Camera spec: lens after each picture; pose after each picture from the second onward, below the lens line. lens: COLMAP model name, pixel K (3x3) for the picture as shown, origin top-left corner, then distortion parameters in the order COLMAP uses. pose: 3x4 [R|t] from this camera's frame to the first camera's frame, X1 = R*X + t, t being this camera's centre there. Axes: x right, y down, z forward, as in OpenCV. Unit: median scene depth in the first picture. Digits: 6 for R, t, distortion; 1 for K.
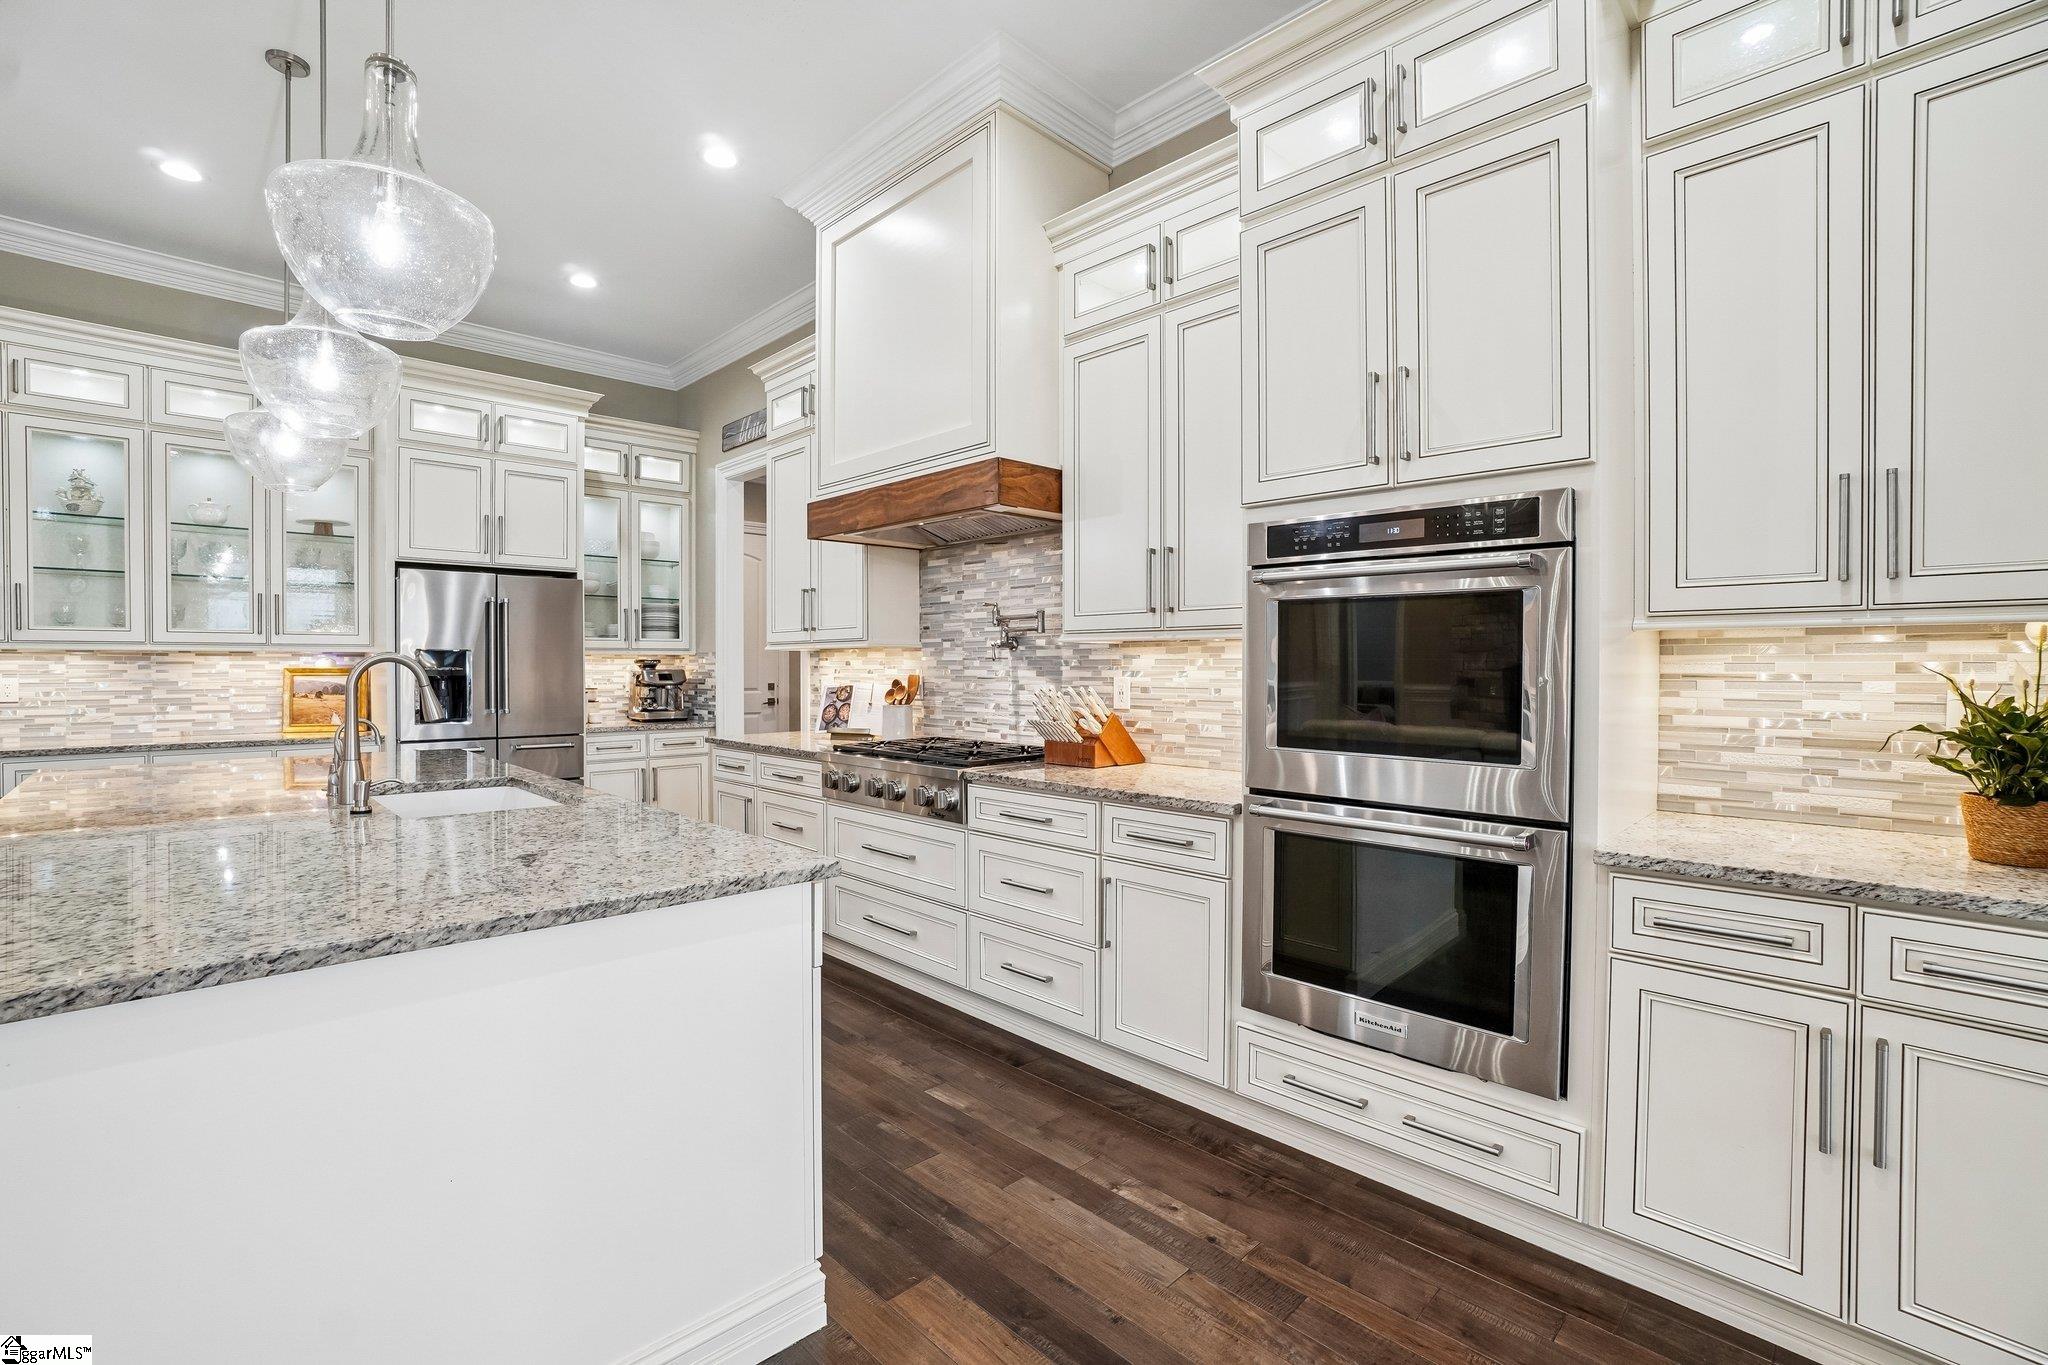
lens RADIAL K [[905.3, 0, 1029.9], [0, 905.3, 669.0], [0, 0, 1]] dist [-0.035161, 0.004908]
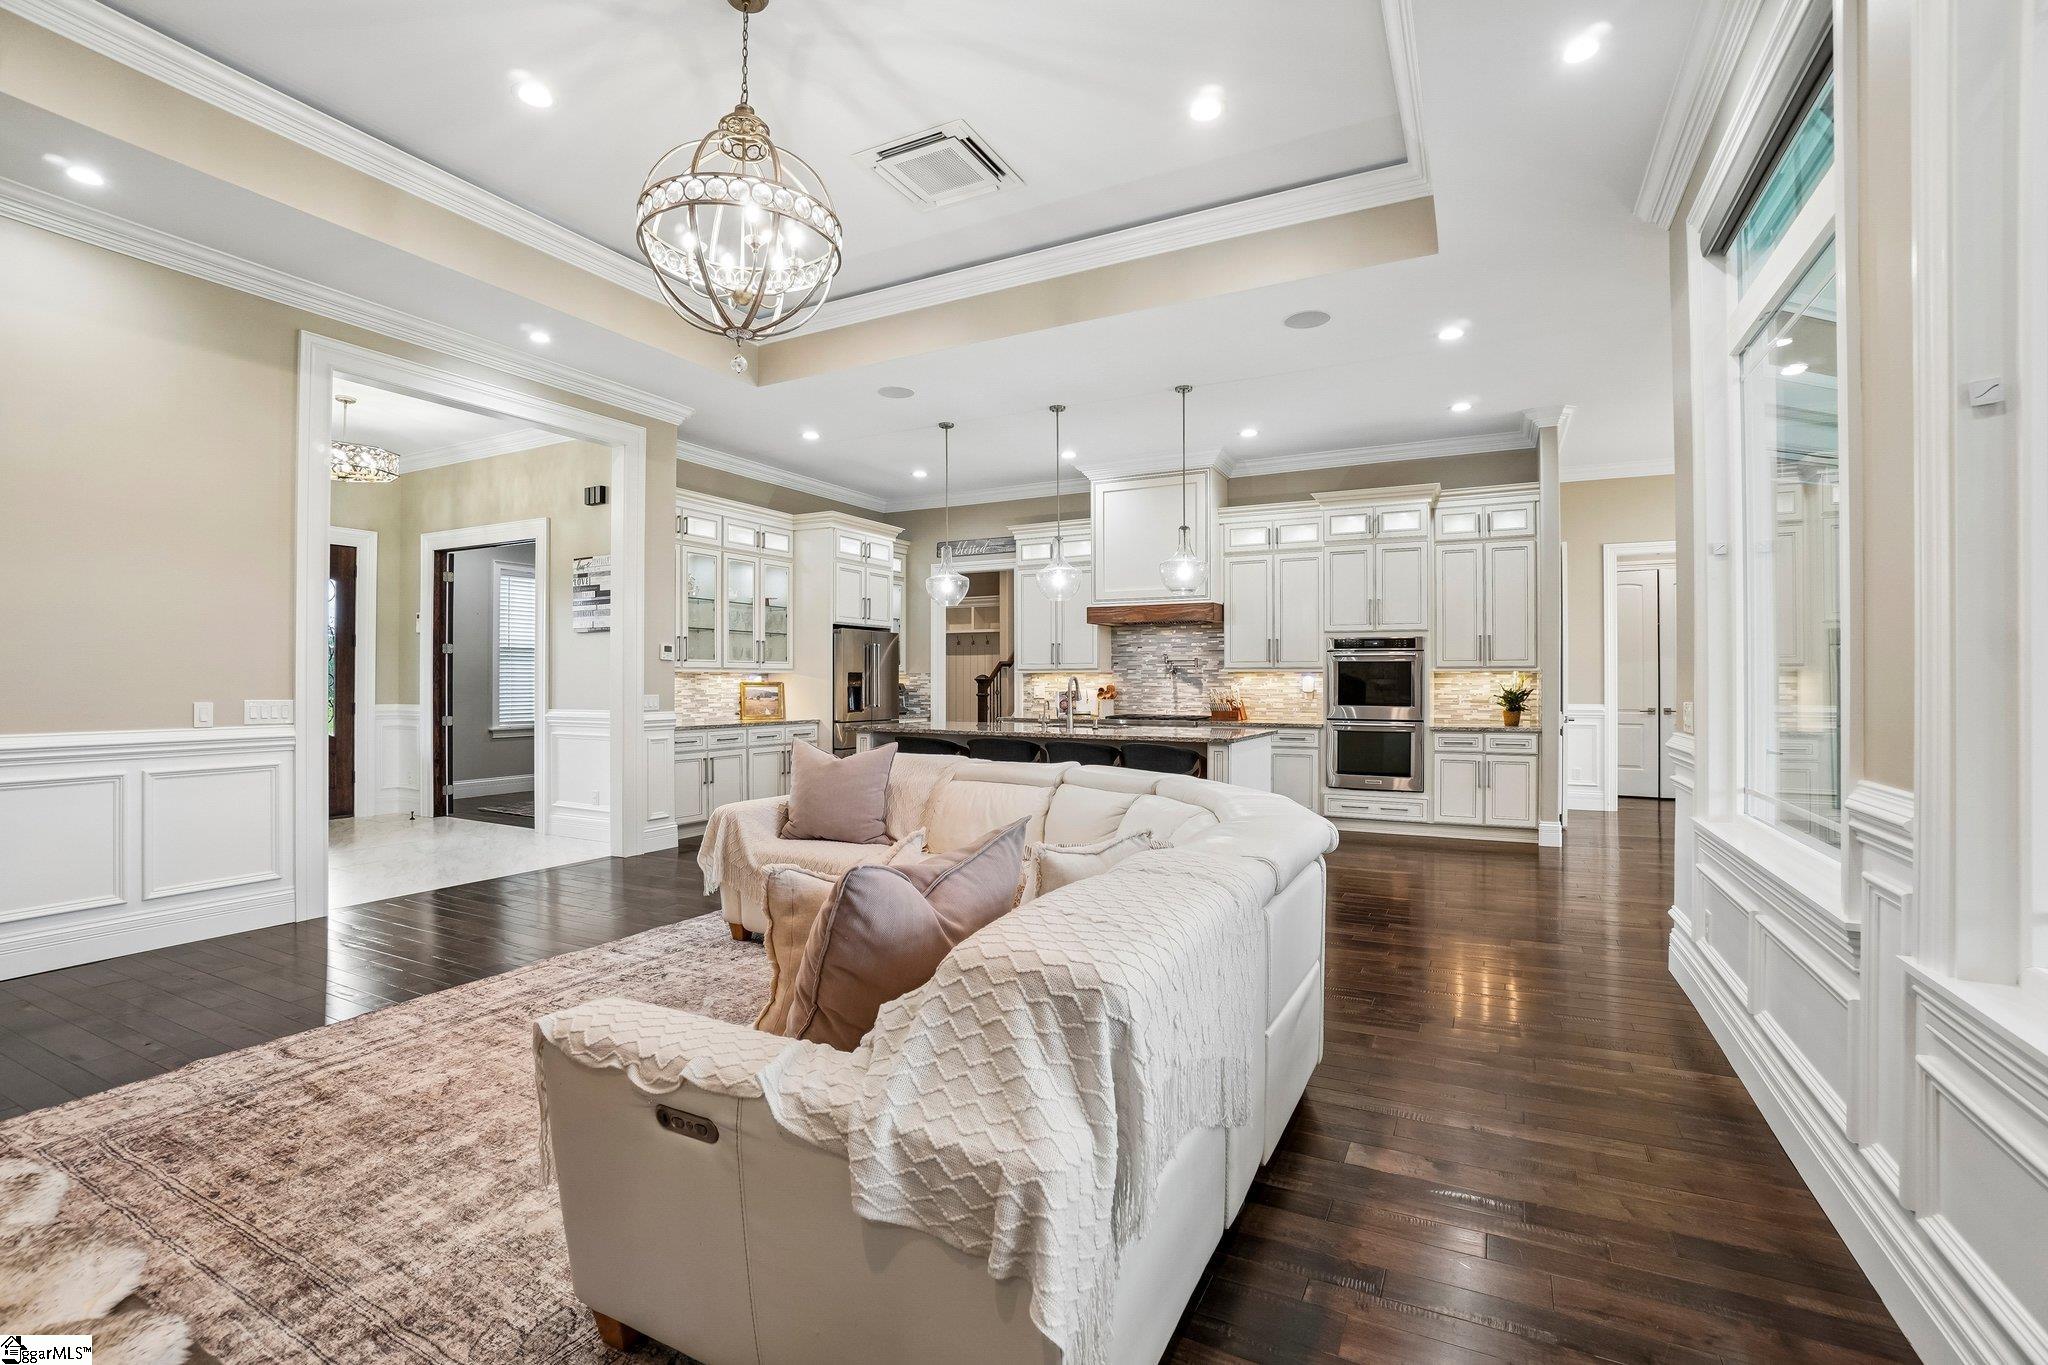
lens RADIAL K [[905.3, 0, 1016.1], [0, 905.3, 676.9], [0, 0, 1]] dist [-0.035161, 0.004908]
pose [[0.952695, 0.000891, 0.303927, -1.323789], [0.001012, 0.999981, -0.006105, -0.000920], [-0.303926, 0.006124, 0.952676, -1.281284]]
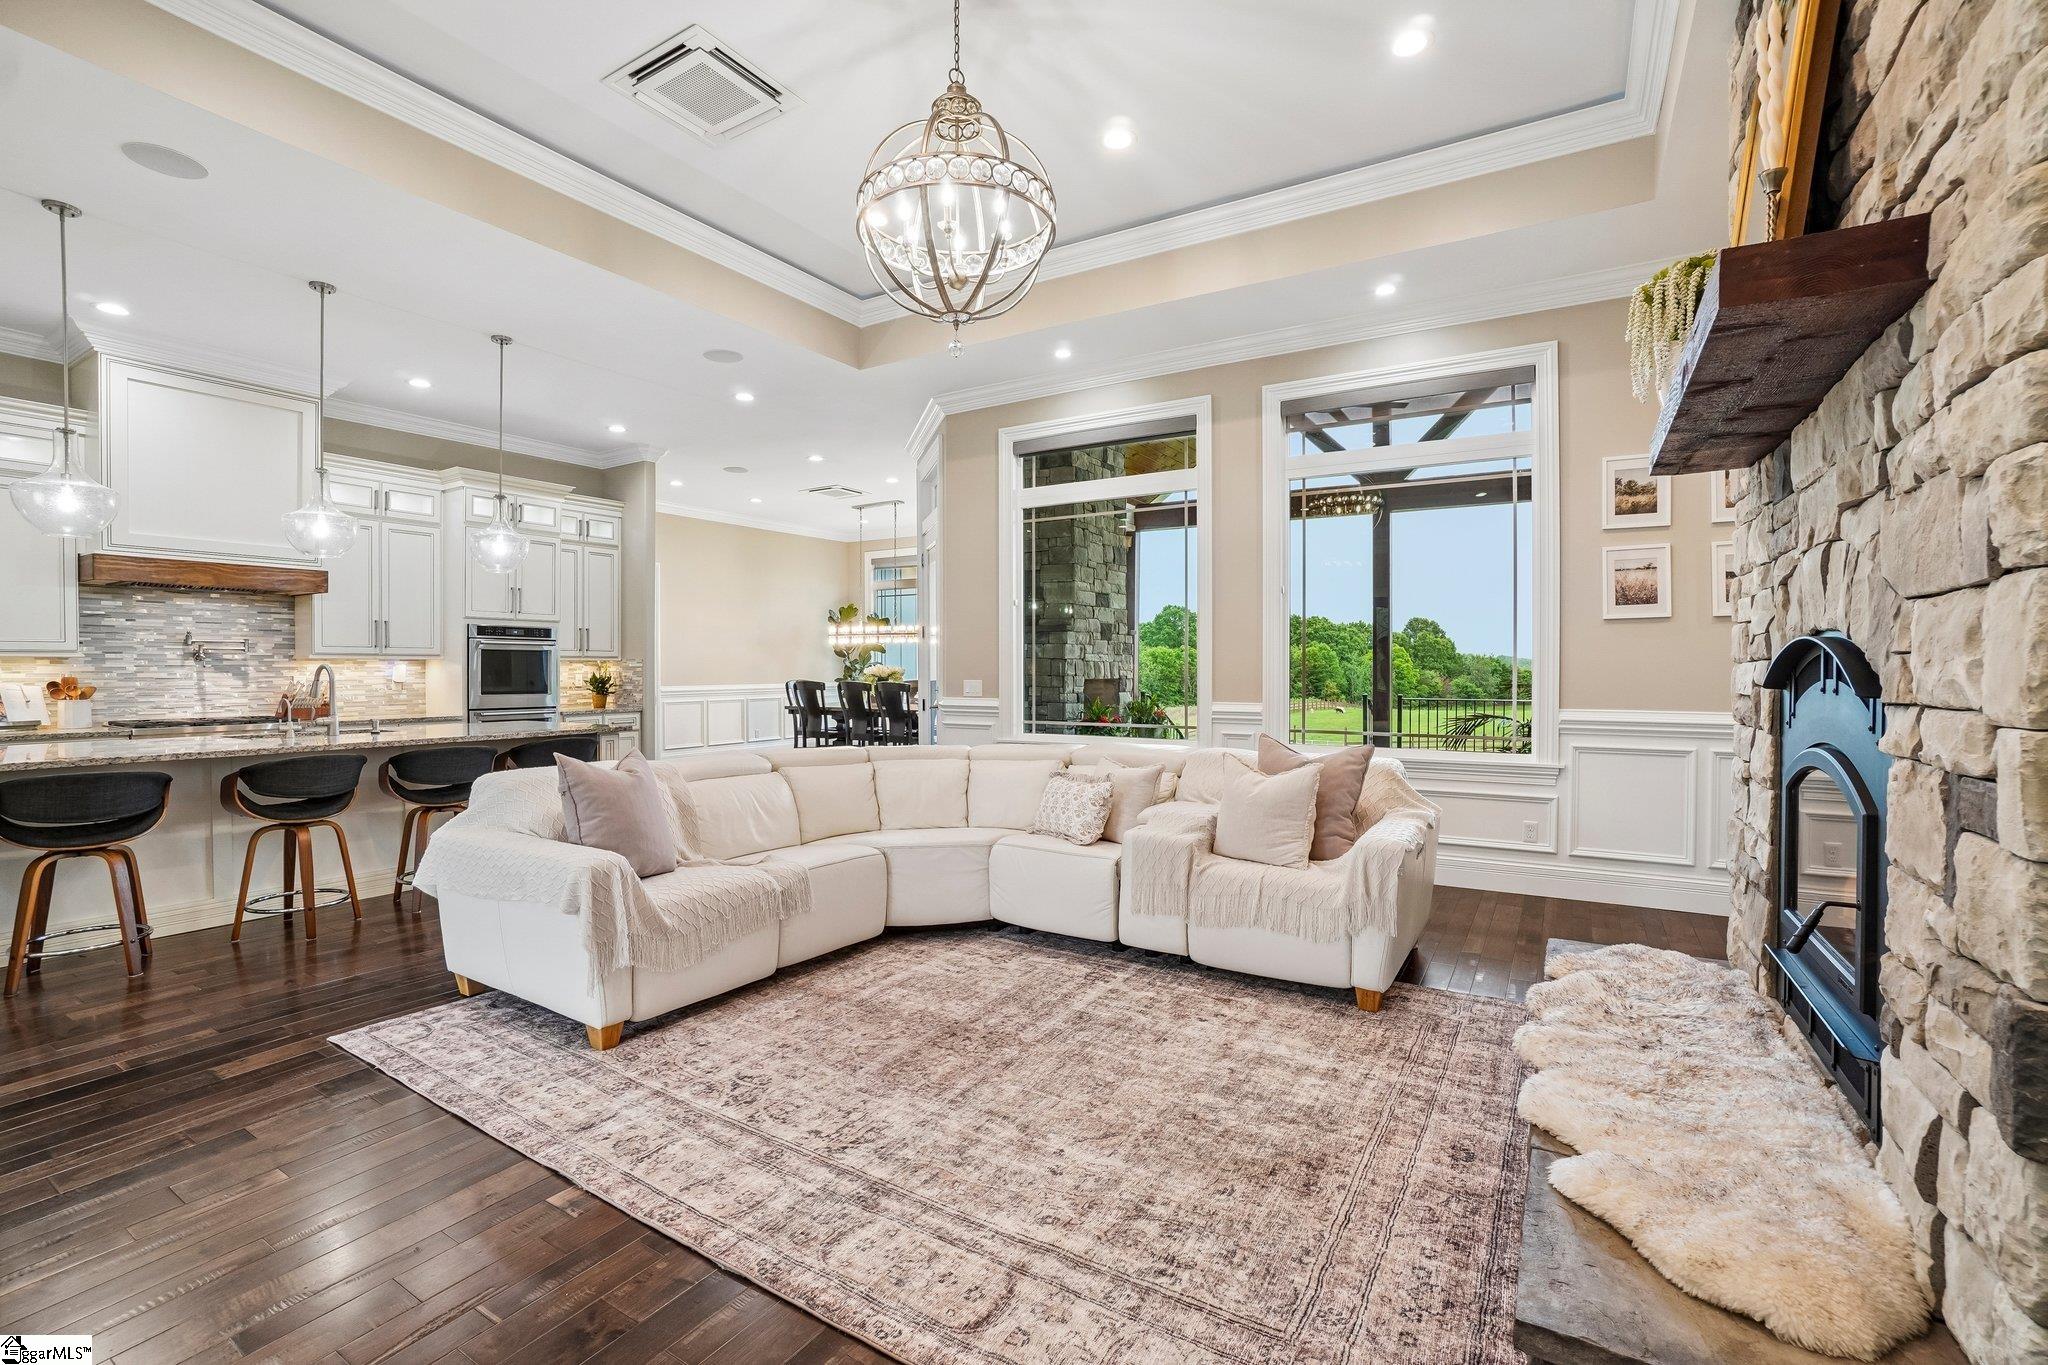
lens RADIAL K [[905.3, 0, 1013.6], [0, 905.3, 680.3], [0, 0, 1]] dist [-0.035161, 0.004908]
pose [[-0.236340, -0.014128, 0.971568, -2.294091], [0.003391, 0.999876, 0.015365, -0.006327], [-0.971664, 0.006926, -0.236263, -0.055636]]
